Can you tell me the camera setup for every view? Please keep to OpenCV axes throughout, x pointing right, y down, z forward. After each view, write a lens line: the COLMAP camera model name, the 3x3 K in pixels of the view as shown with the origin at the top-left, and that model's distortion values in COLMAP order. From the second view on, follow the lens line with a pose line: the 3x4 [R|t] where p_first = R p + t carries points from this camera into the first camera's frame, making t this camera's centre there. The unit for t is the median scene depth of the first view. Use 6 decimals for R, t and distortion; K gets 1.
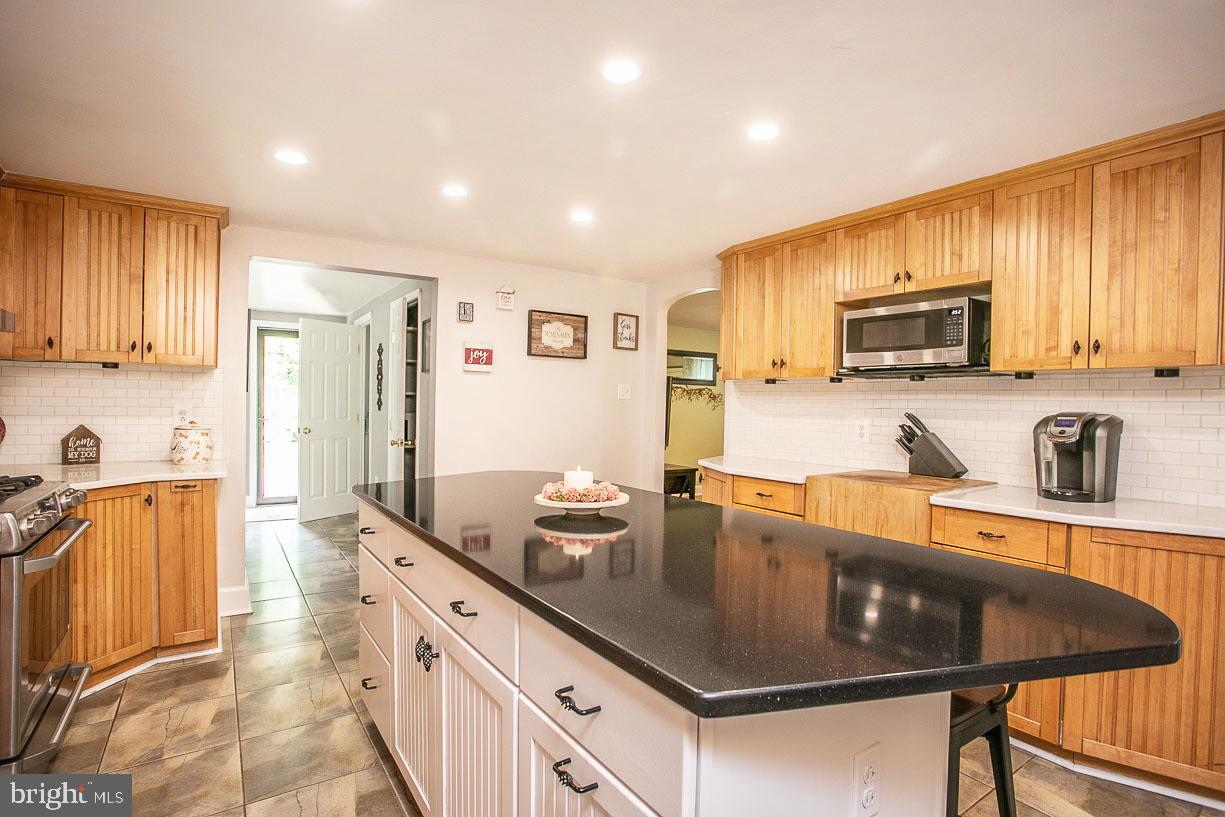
lens RADIAL K [[625.9, 0, 614.8], [0, 625.9, 404.0], [0, 0, 1]] dist [-0.044906, 0.018740]
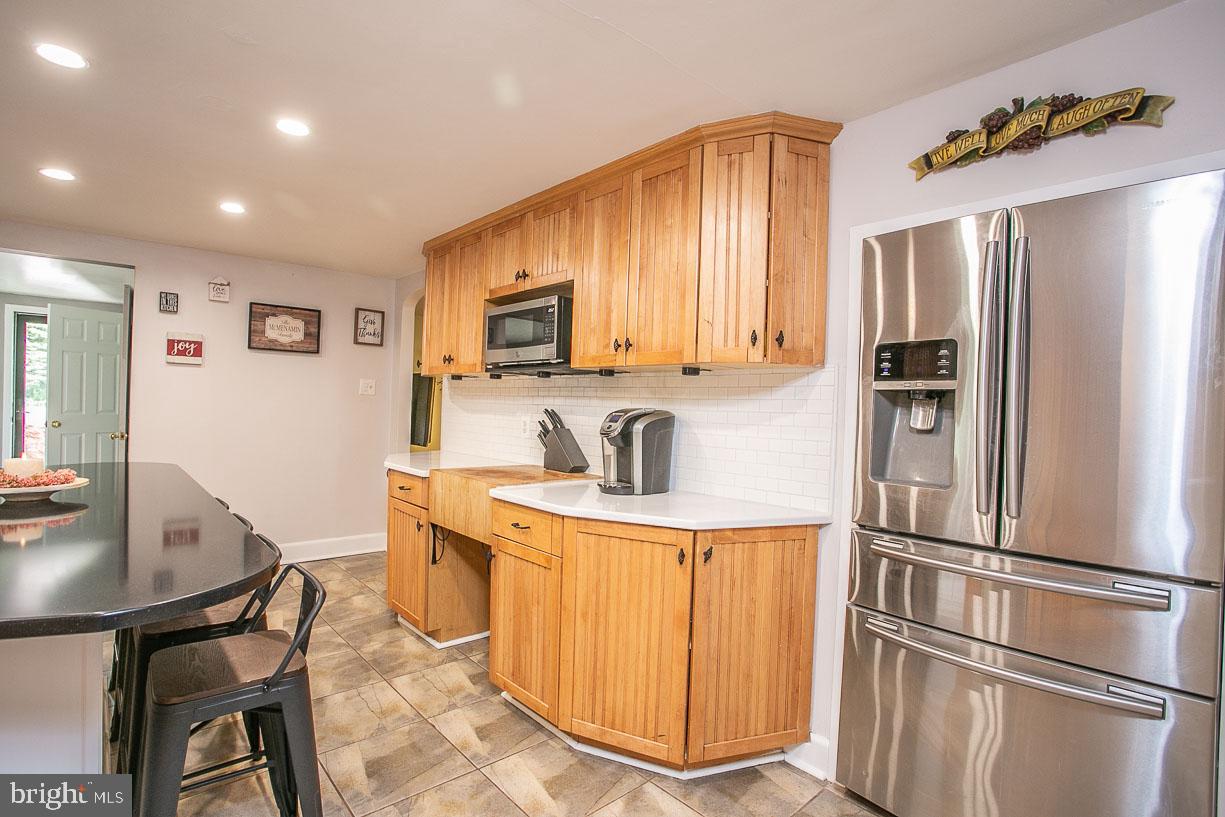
lens RADIAL K [[625.9, 0, 605.1], [0, 625.9, 412.4], [0, 0, 1]] dist [-0.044906, 0.018740]
pose [[0.995575, 0.013566, 0.092987, 0.452665], [-0.014537, 0.999847, 0.009771, 0.007914], [-0.092840, -0.011079, 0.995619, -0.037571]]
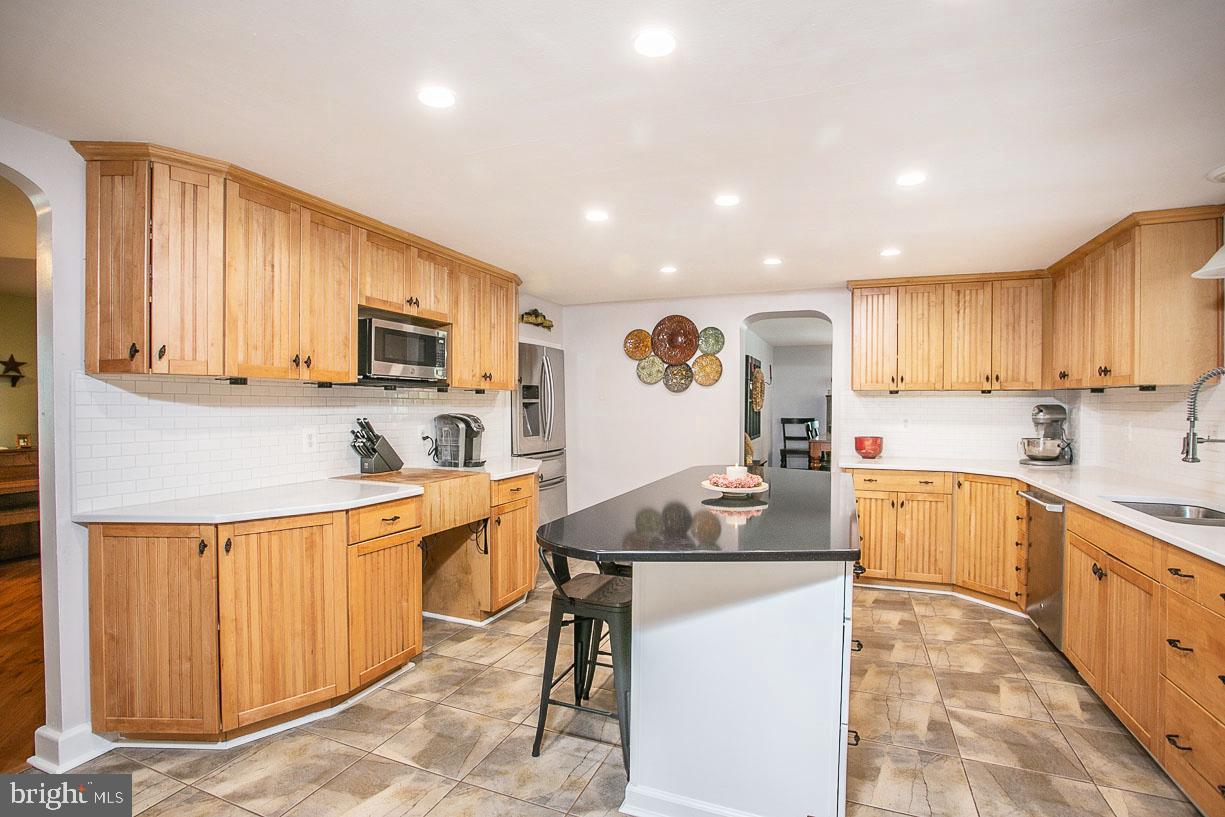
lens RADIAL K [[625.9, 0, 608.1], [0, 625.9, 412.3], [0, 0, 1]] dist [-0.044906, 0.018740]
pose [[-0.565146, -0.020219, 0.824743, -0.629428], [-0.004075, 0.999756, 0.021717, -0.020712], [-0.824981, 0.008913, -0.565091, 1.203864]]
